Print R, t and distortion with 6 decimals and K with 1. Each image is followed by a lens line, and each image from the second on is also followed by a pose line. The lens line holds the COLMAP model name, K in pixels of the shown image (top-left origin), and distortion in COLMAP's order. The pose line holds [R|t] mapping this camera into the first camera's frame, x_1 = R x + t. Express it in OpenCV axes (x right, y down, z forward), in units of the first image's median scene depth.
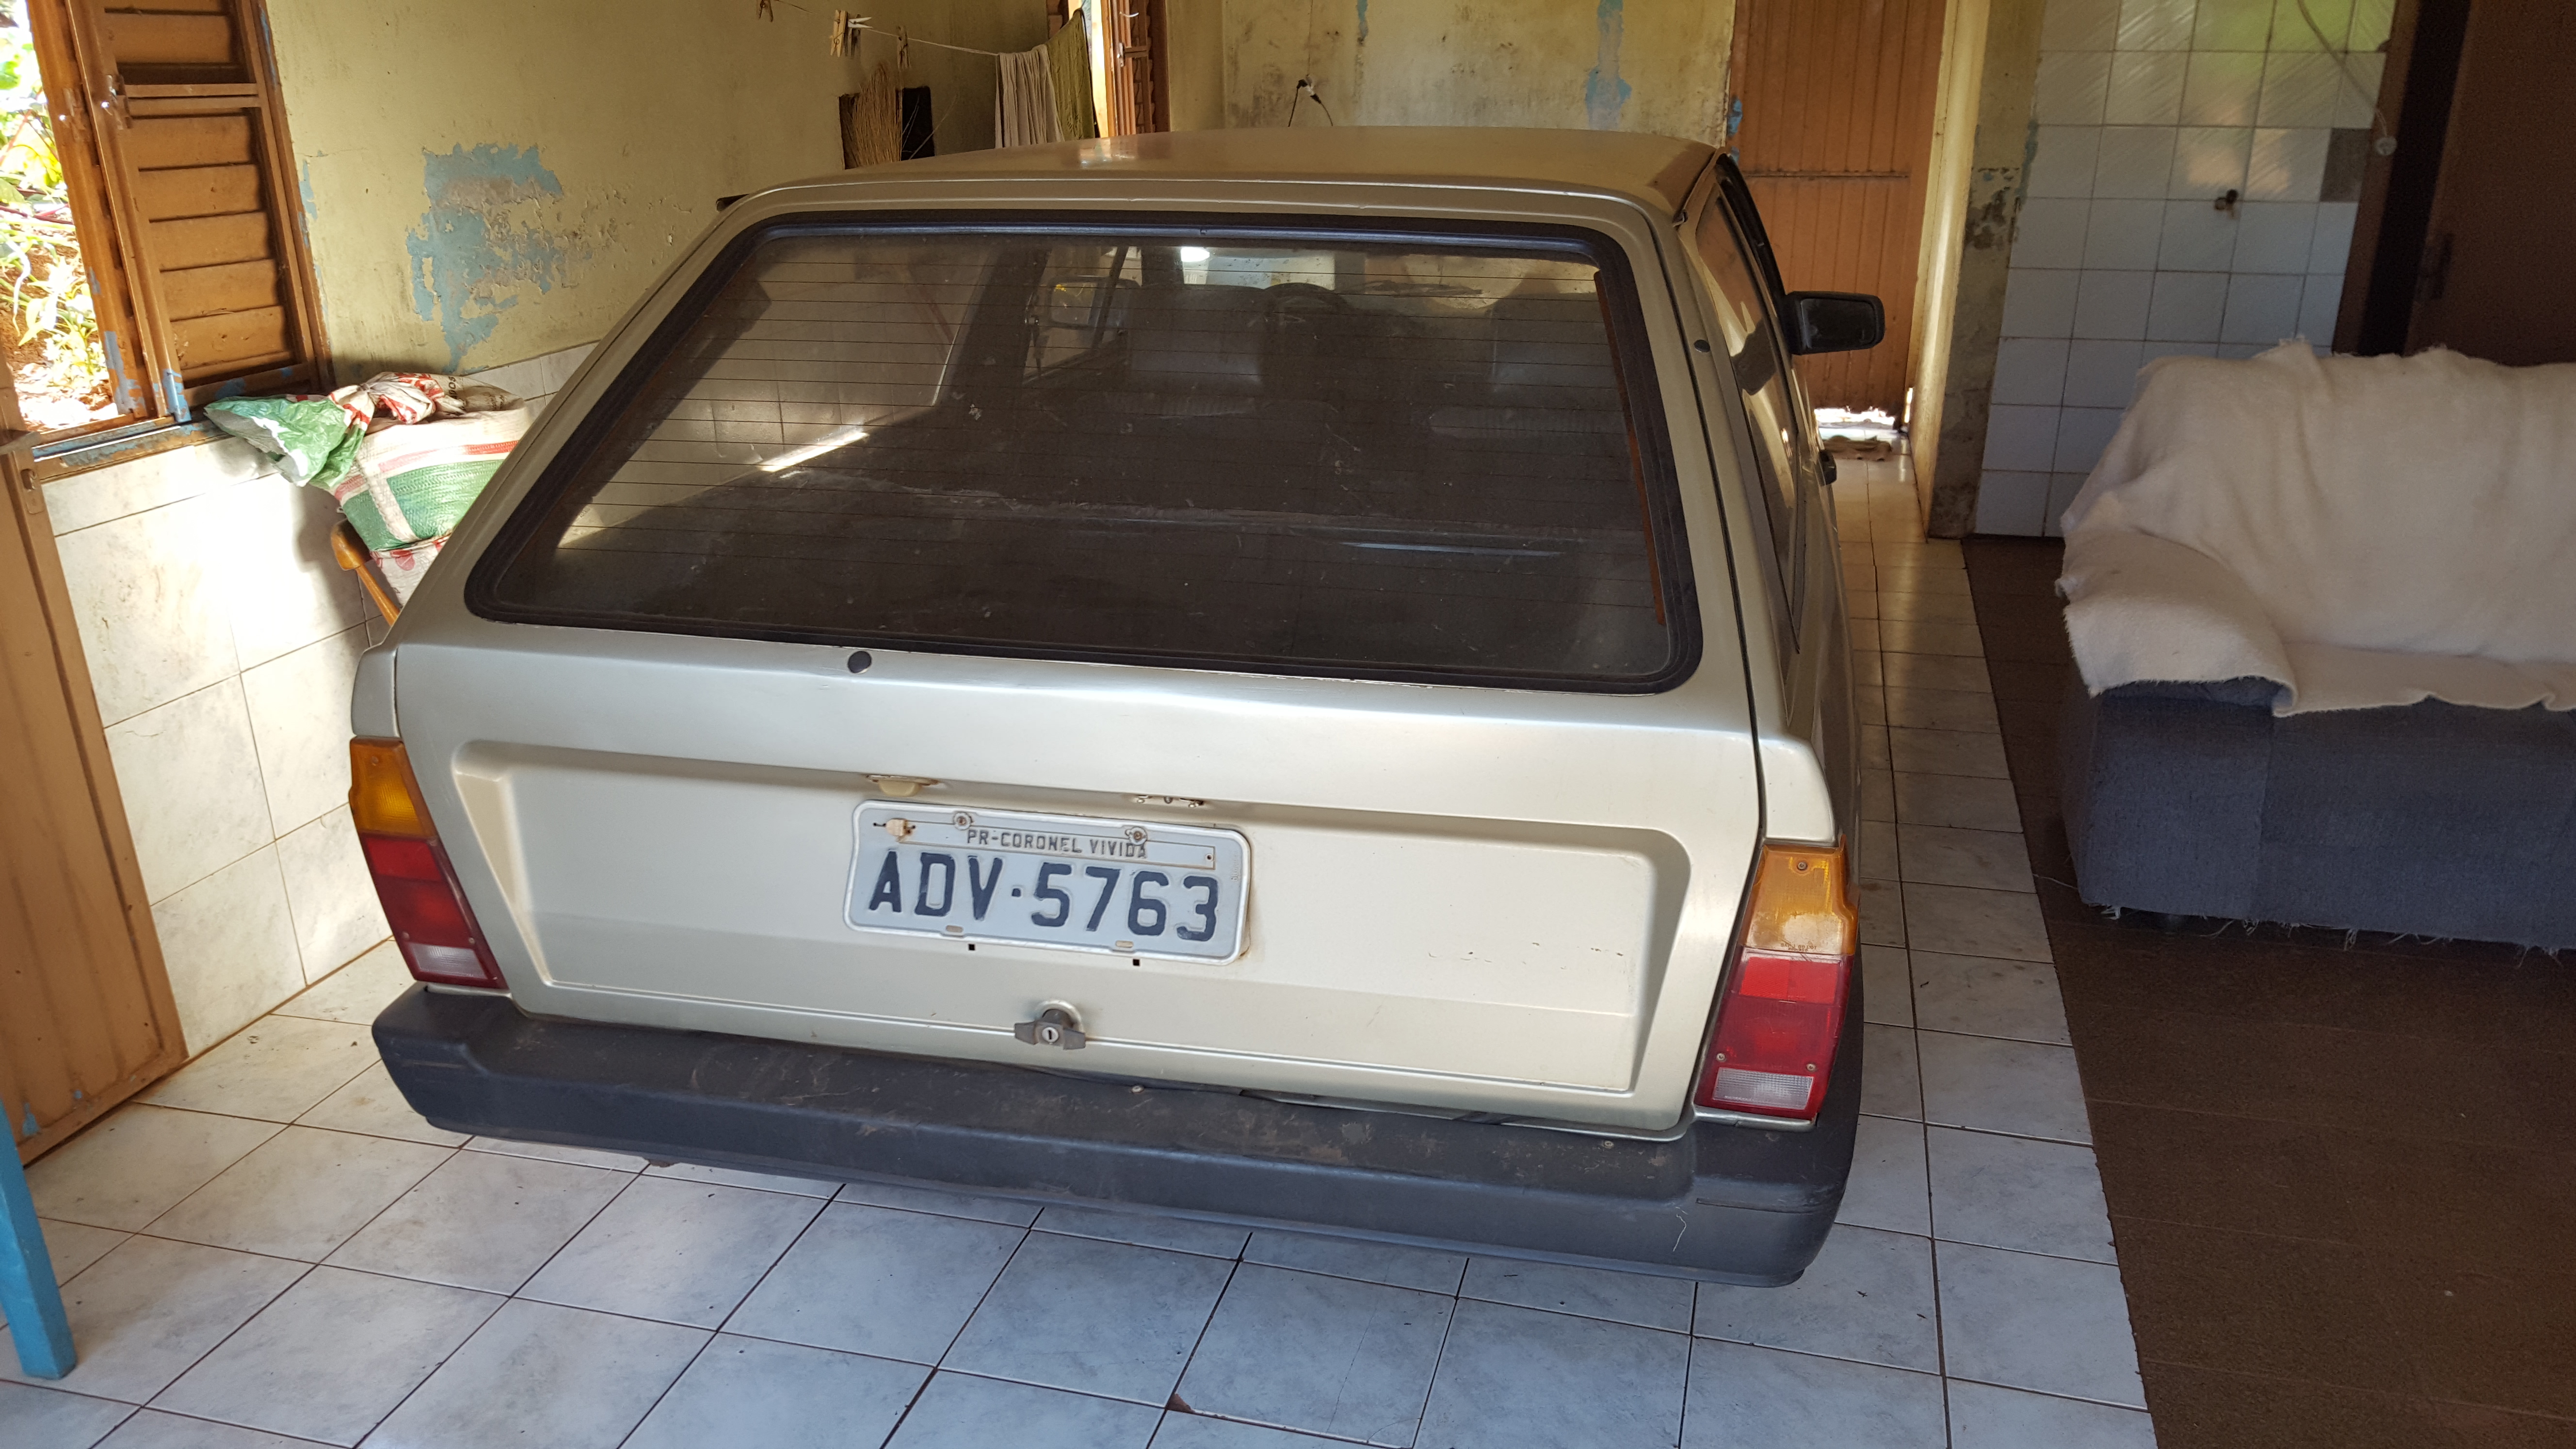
lens RADIAL K [[1915.2, 0, 1288.0], [0, 1915.2, 724.5], [0, 0, 1]] dist [0.082446, -0.102260]
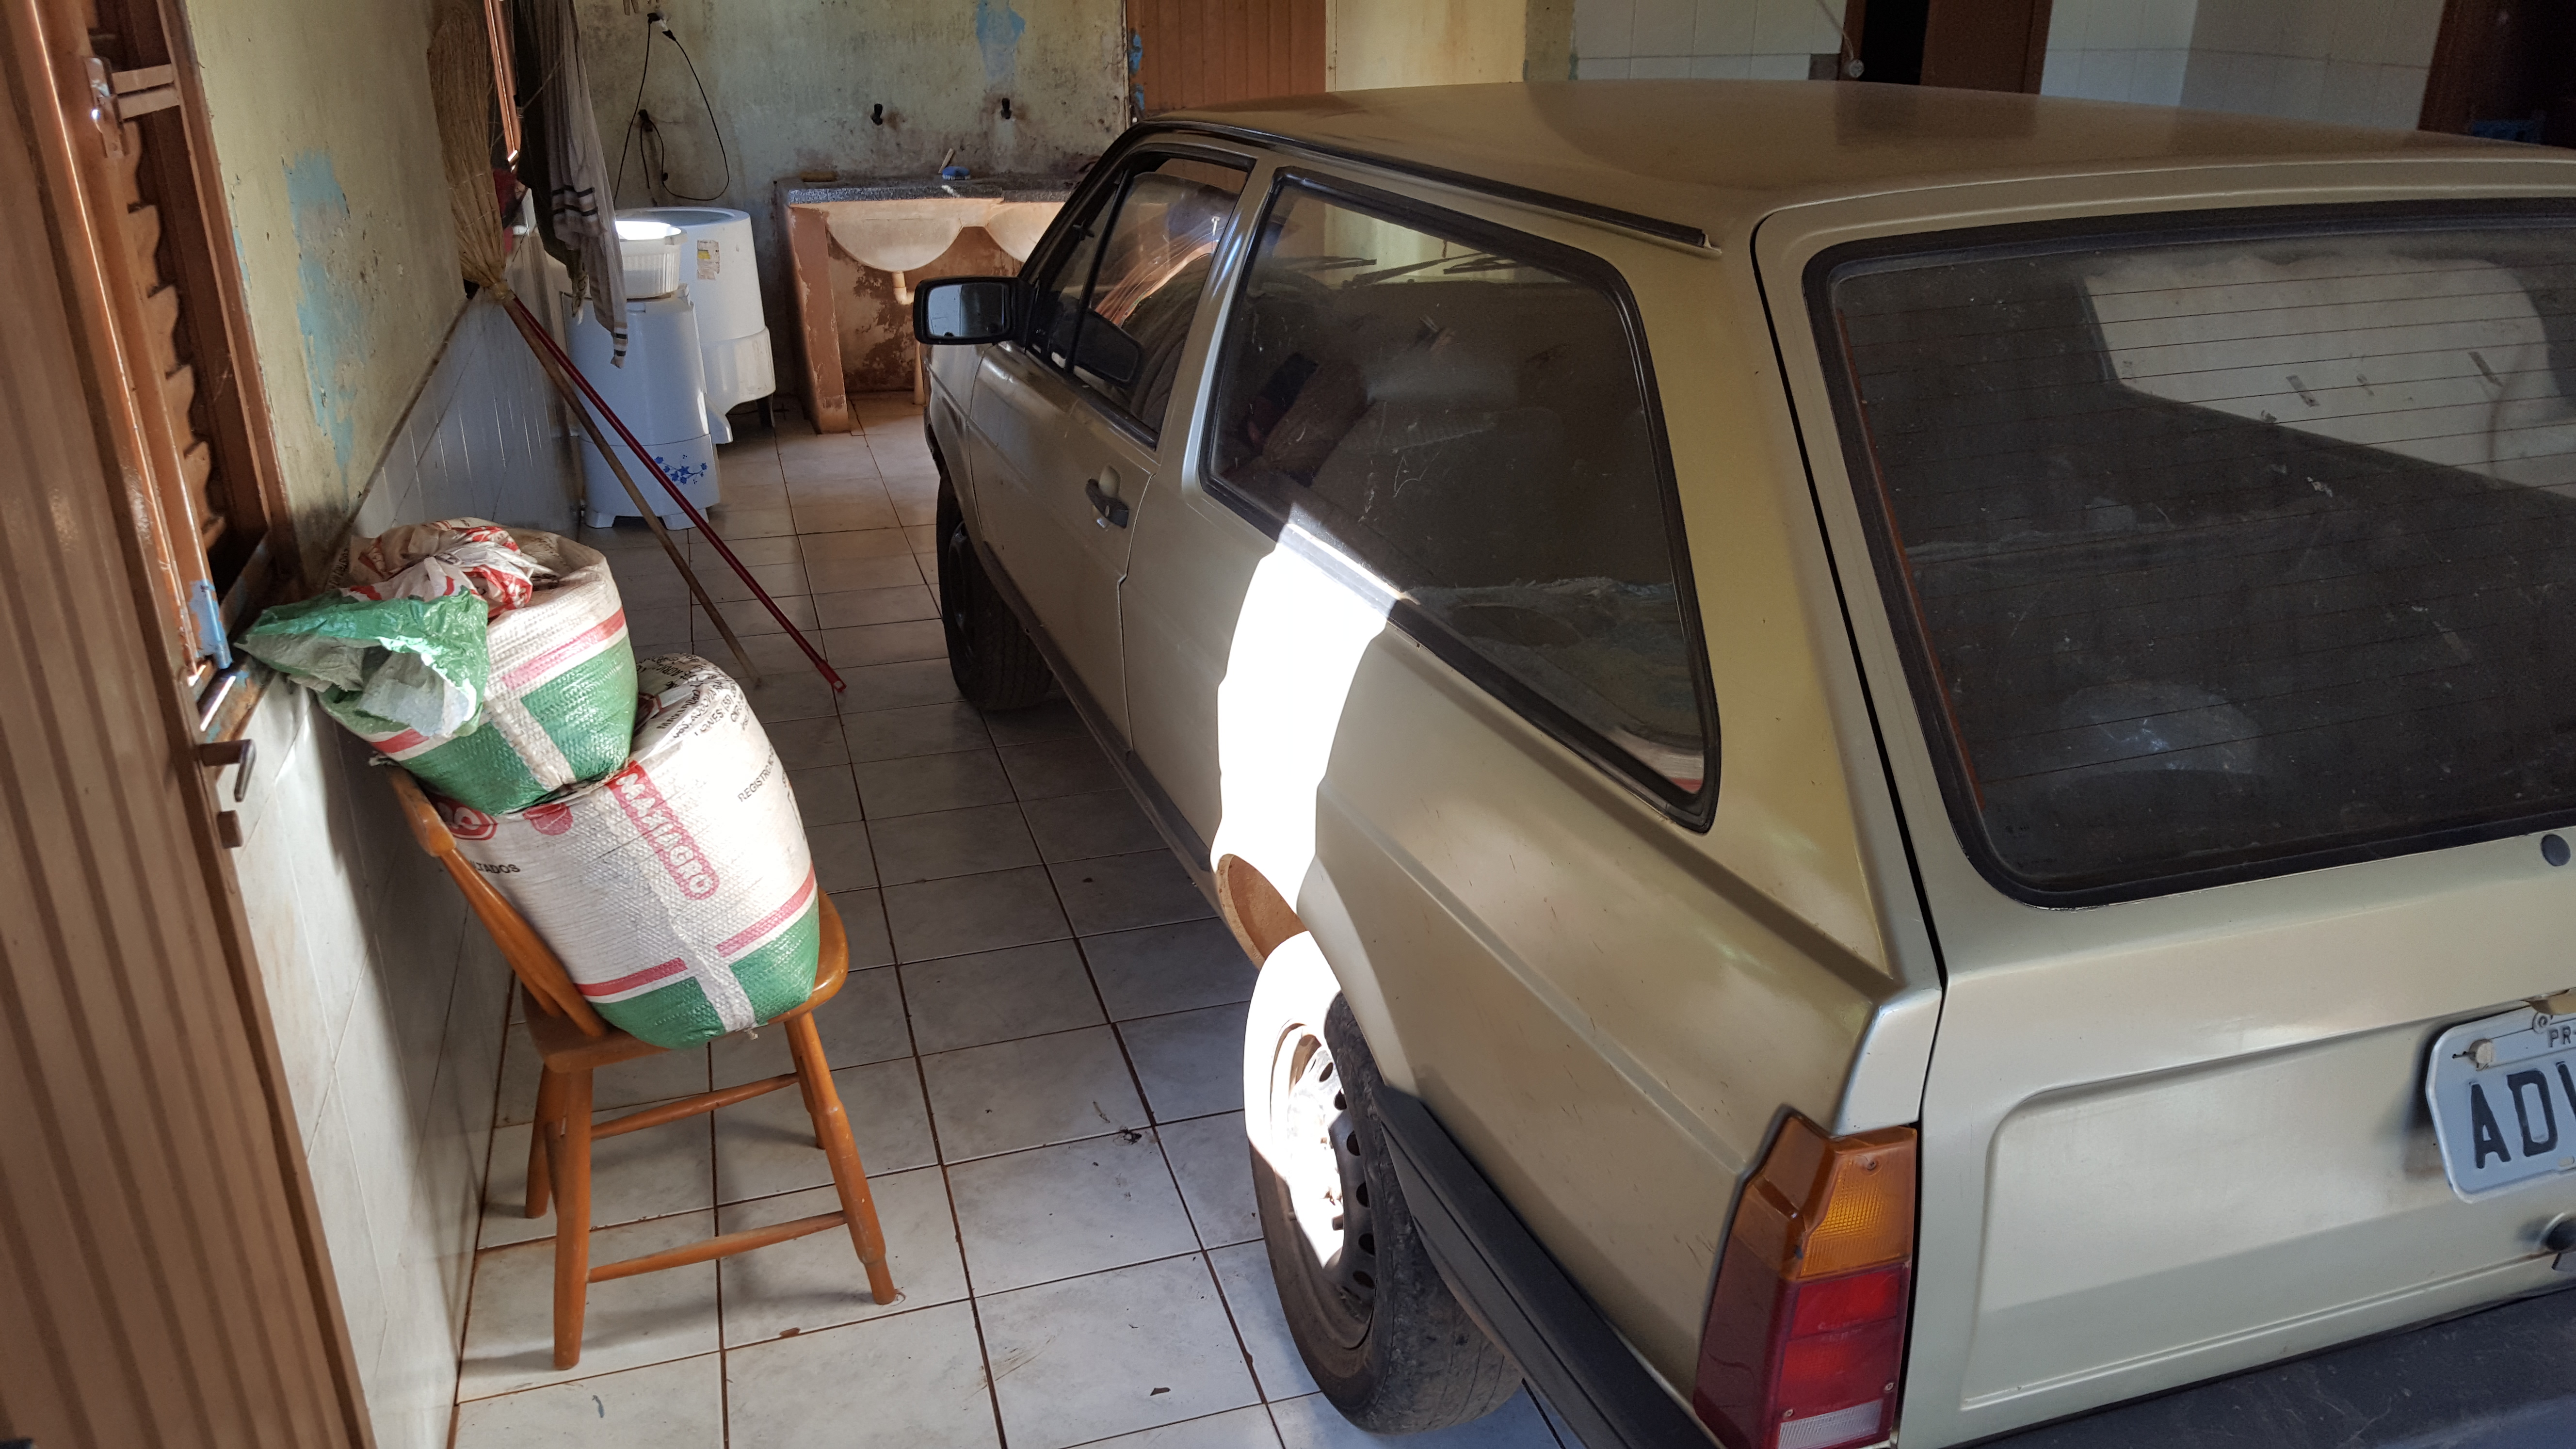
lens RADIAL K [[1915.2, 0, 1288.0], [0, 1915.2, 724.5], [0, 0, 1]] dist [0.082446, -0.102260]
pose [[0.853094, -0.189622, 0.486081, -0.531468], [0.172394, 0.981740, 0.080422, -0.119832], [-0.492454, 0.015190, 0.870206, 0.319197]]
